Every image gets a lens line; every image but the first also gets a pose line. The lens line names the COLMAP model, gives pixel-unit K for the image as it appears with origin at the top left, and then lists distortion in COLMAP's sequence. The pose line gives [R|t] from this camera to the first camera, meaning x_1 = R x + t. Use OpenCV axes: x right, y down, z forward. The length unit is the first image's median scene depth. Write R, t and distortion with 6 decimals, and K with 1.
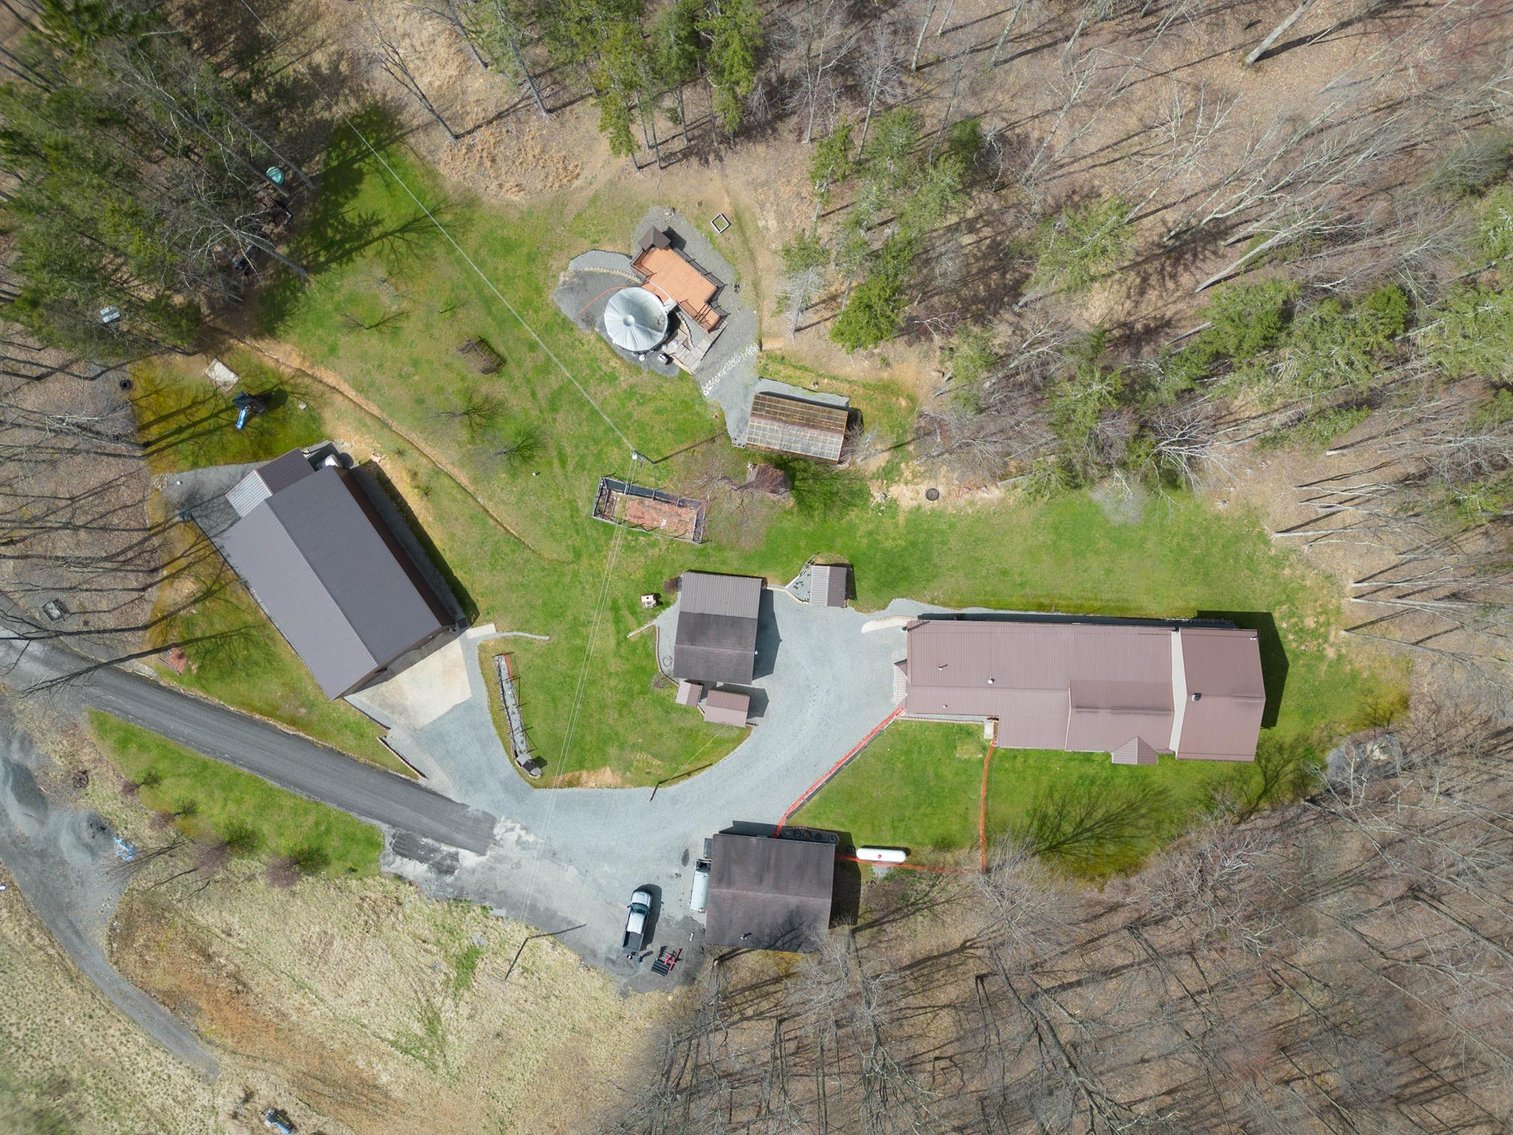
lens RADIAL K [[1054.0, 0, 755.9], [0, 1054.0, 567.3], [0, 0, 1]] dist [0.067836, -0.057057]
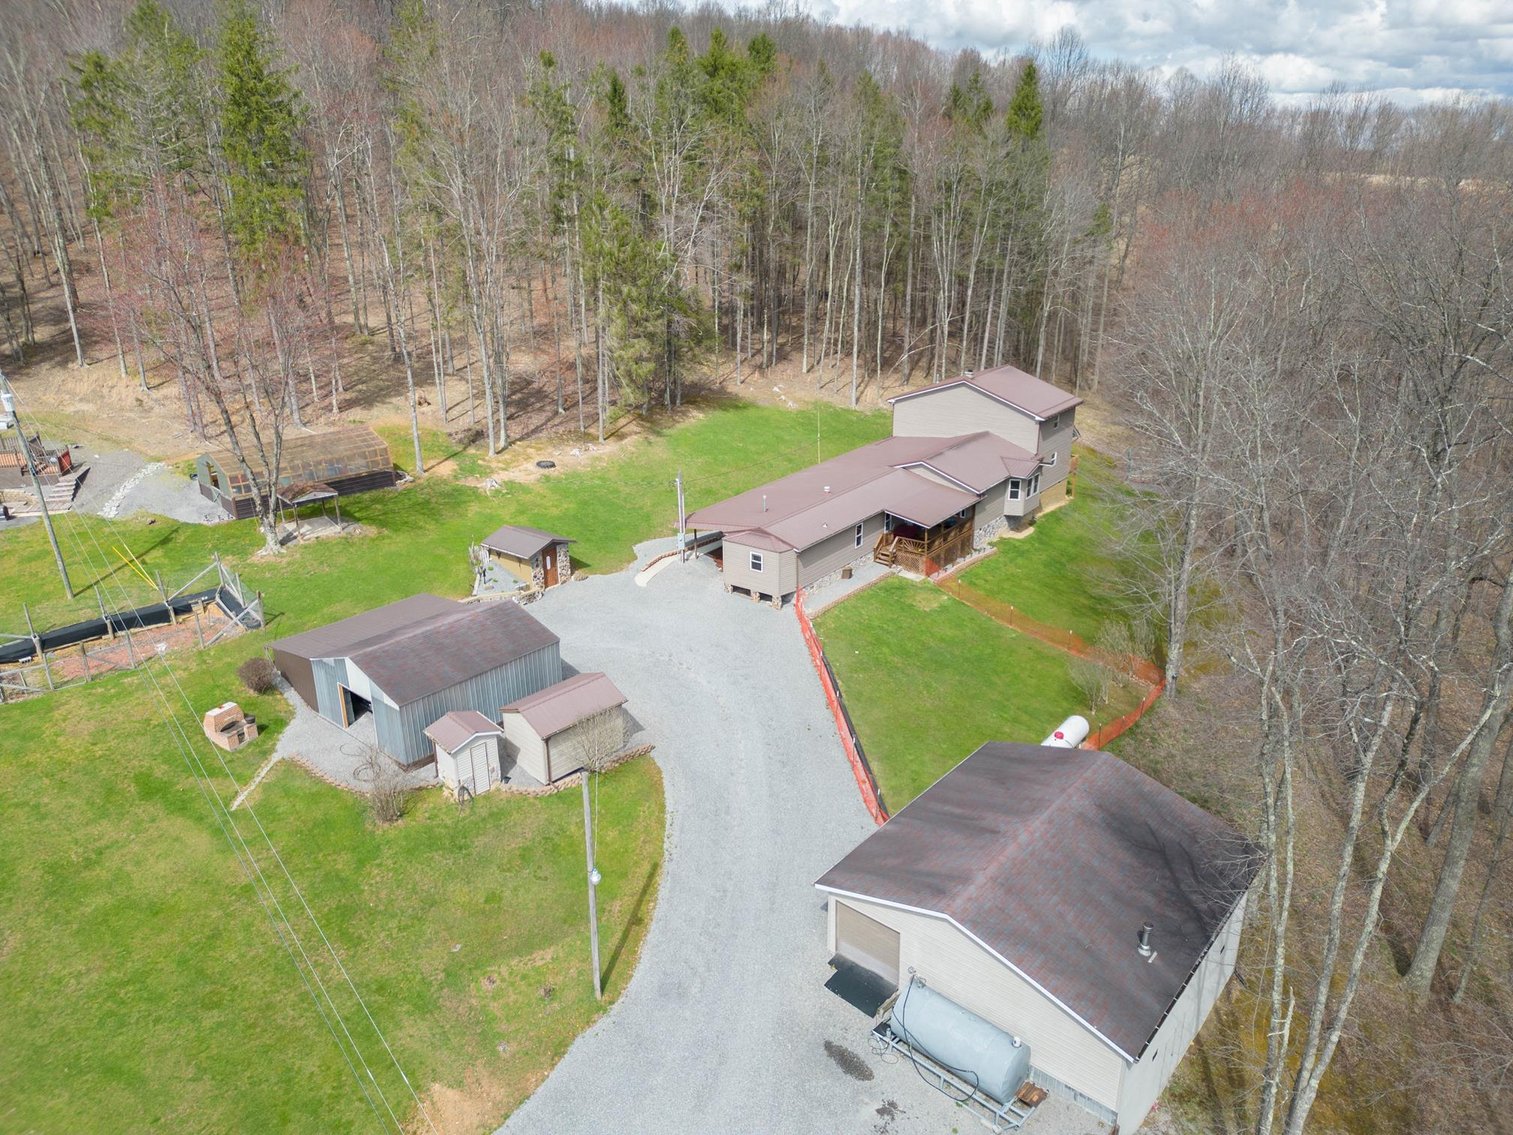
lens RADIAL K [[1054.0, 0, 760.7], [0, 1054.0, 569.5], [0, 0, 1]] dist [0.067836, -0.057057]
pose [[0.570545, -0.289573, 0.768522, -0.281427], [0.821266, 0.200364, -0.534206, 0.402639], [0.000708, 0.935950, 0.352133, 0.799437]]
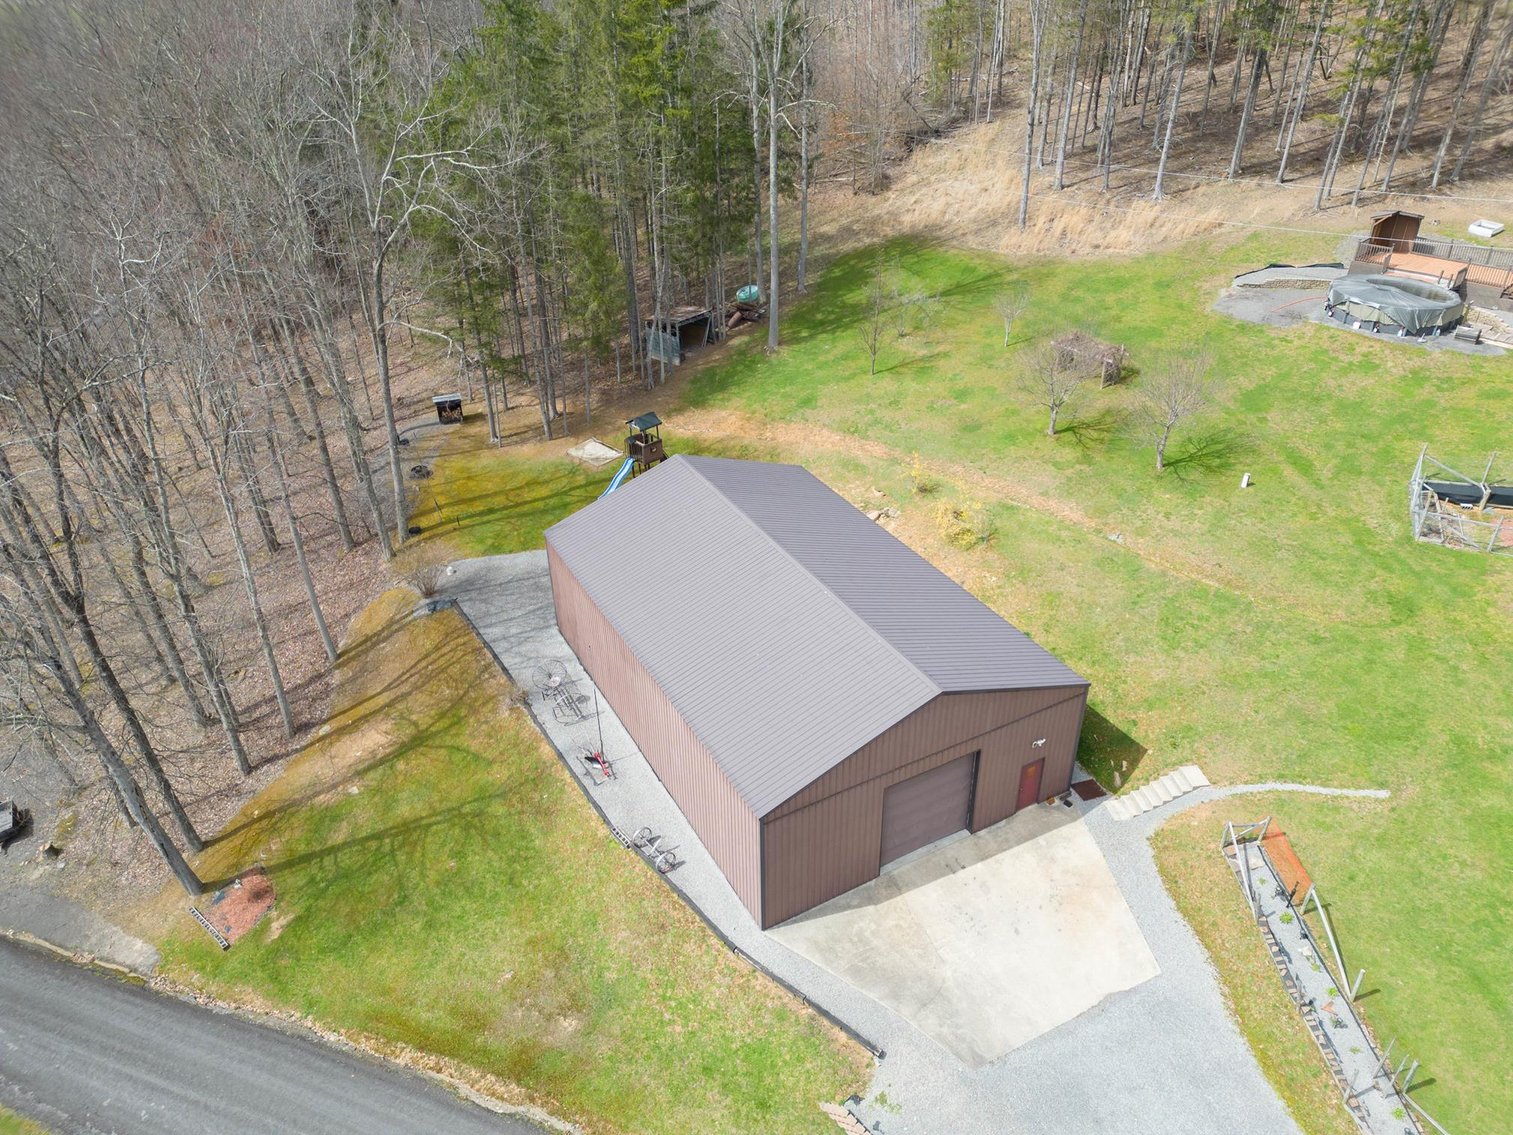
lens RADIAL K [[1054.0, 0, 758.8], [0, 1054.0, 566.7], [0, 0, 1]] dist [0.067836, -0.057057]
pose [[0.995554, 0.046007, -0.082187, -0.374743], [-0.094041, 0.534339, -0.840023, 0.335075], [0.005269, 0.844017, 0.536290, 0.774211]]
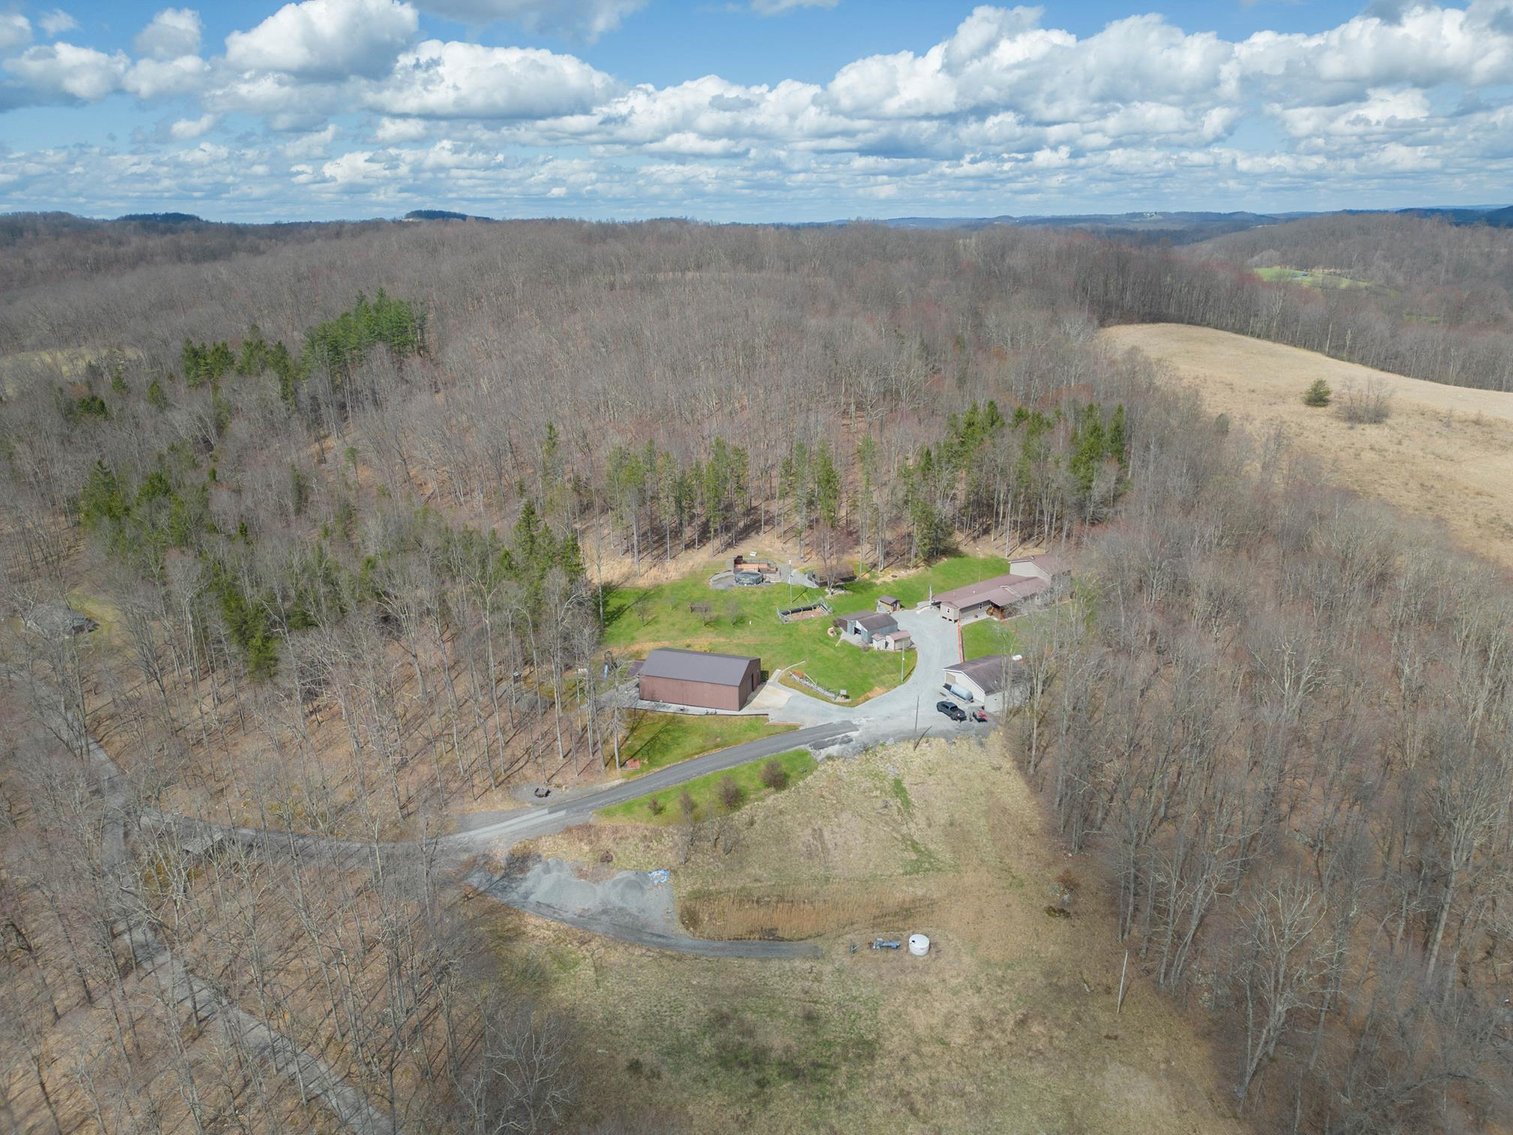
lens RADIAL K [[1054.0, 0, 756.0], [0, 1054.0, 557.5], [0, 0, 1]] dist [0.067836, -0.057057]
pose [[0.787918, -0.193636, 0.584543, -1.364718], [0.615739, 0.236770, -0.751535, 1.420738], [0.007122, 0.952074, 0.305785, 0.246266]]
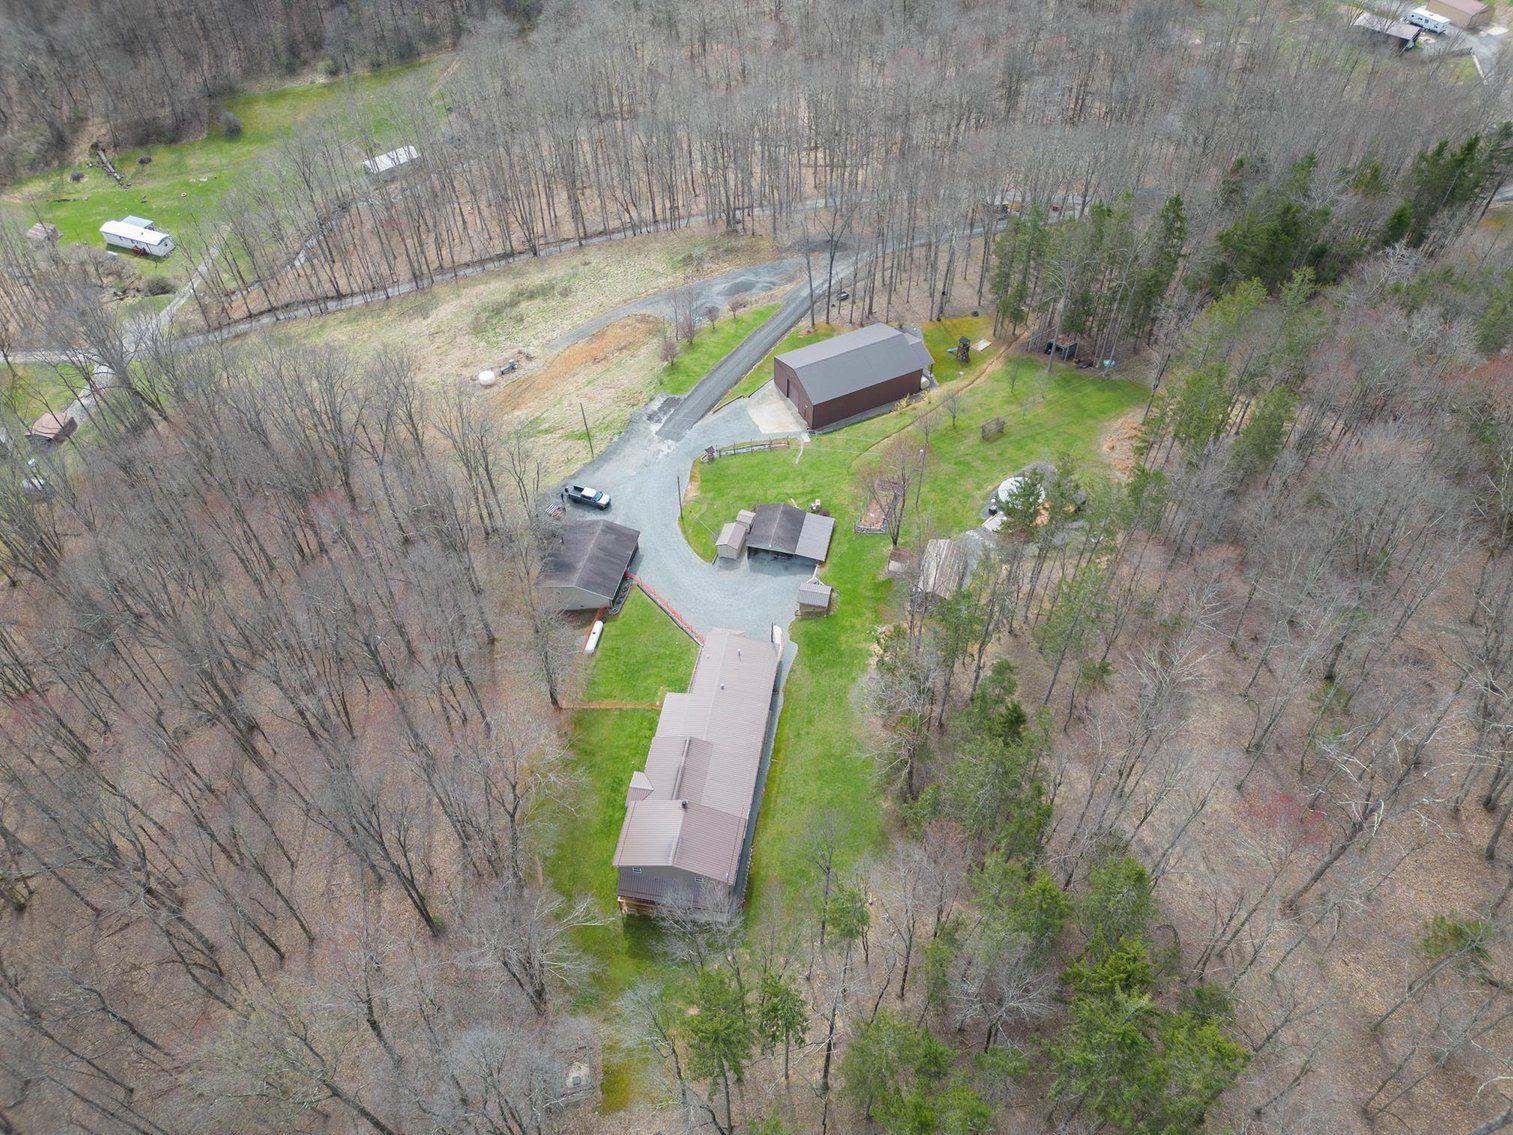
lens RADIAL K [[1054.0, 0, 757.9], [0, 1054.0, 566.1], [0, 0, 1]] dist [0.067836, -0.057057]
pose [[-0.135929, 0.750037, -0.647277, 0.859675], [-0.990697, -0.098623, 0.093768, -0.029418], [0.006494, 0.654001, 0.756465, 0.006145]]
